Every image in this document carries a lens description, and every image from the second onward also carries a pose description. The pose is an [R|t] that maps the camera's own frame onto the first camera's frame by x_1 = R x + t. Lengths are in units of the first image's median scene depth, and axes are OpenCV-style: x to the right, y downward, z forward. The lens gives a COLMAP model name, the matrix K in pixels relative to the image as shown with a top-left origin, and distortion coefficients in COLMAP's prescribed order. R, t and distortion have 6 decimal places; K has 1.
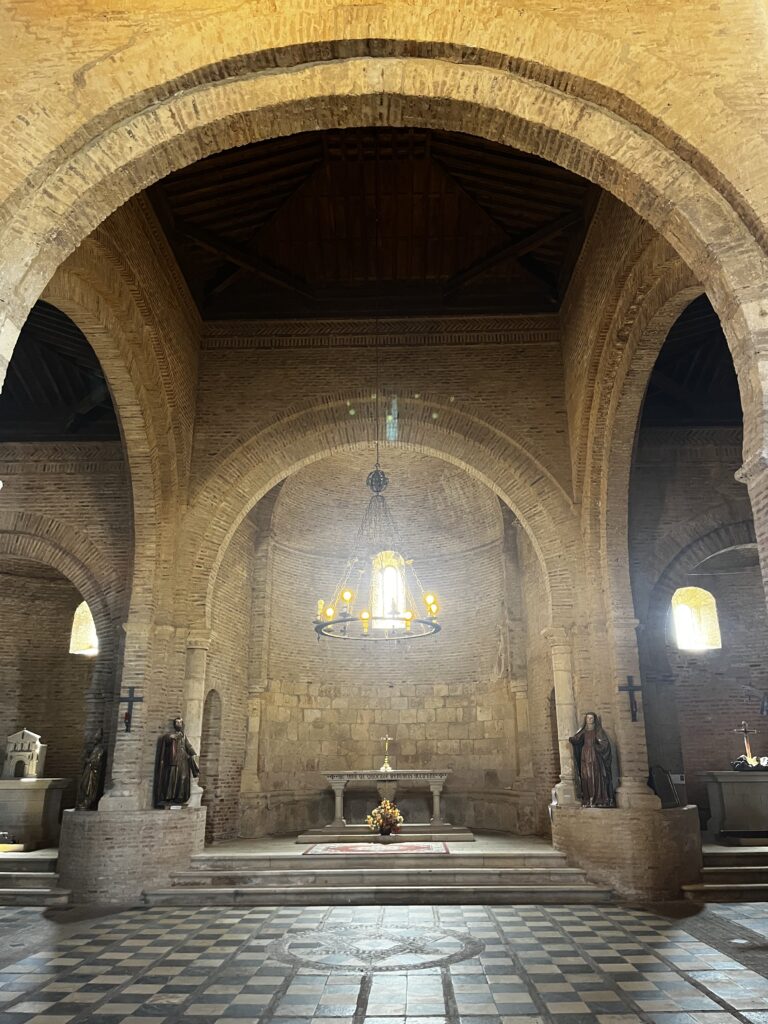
lens RADIAL K [[776.2, 0, 391.5], [0, 776.2, 513.6], [0, 0, 1]] dist [0.050621, -0.071562]
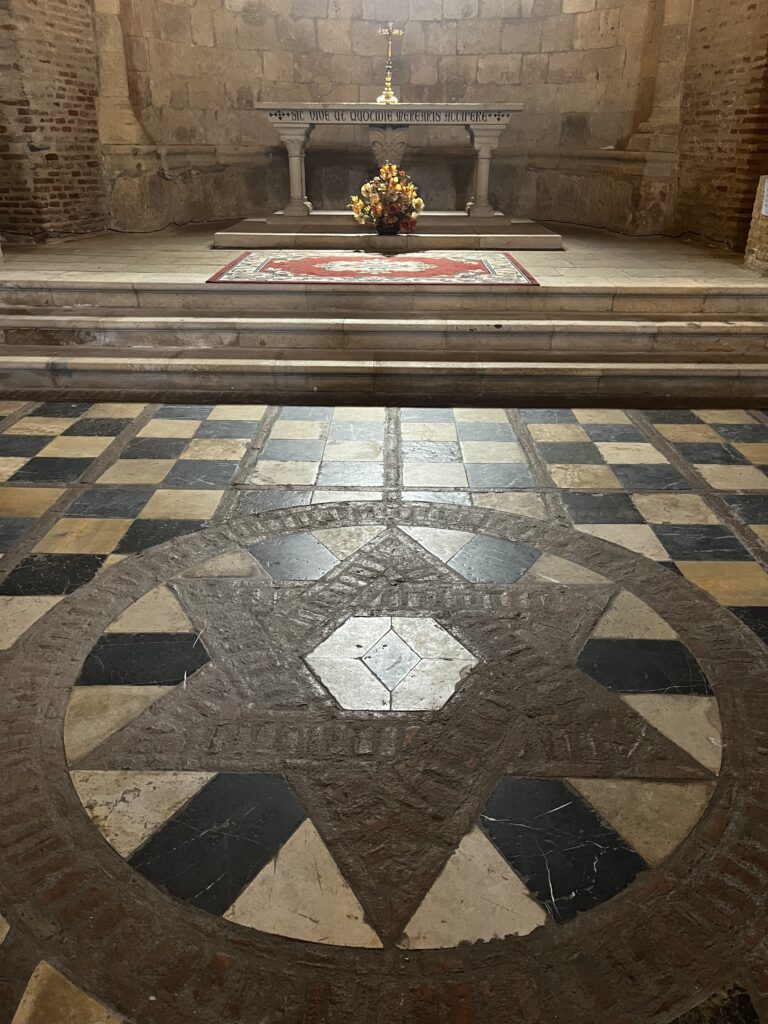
lens RADIAL K [[776.2, 0, 393.5], [0, 776.2, 516.1], [0, 0, 1]] dist [0.050621, -0.071562]
pose [[0.999596, 0.006160, 0.027765, -0.015552], [-0.023619, 0.723627, 0.689787, 0.177469], [-0.015842, -0.690164, 0.723480, 0.464208]]
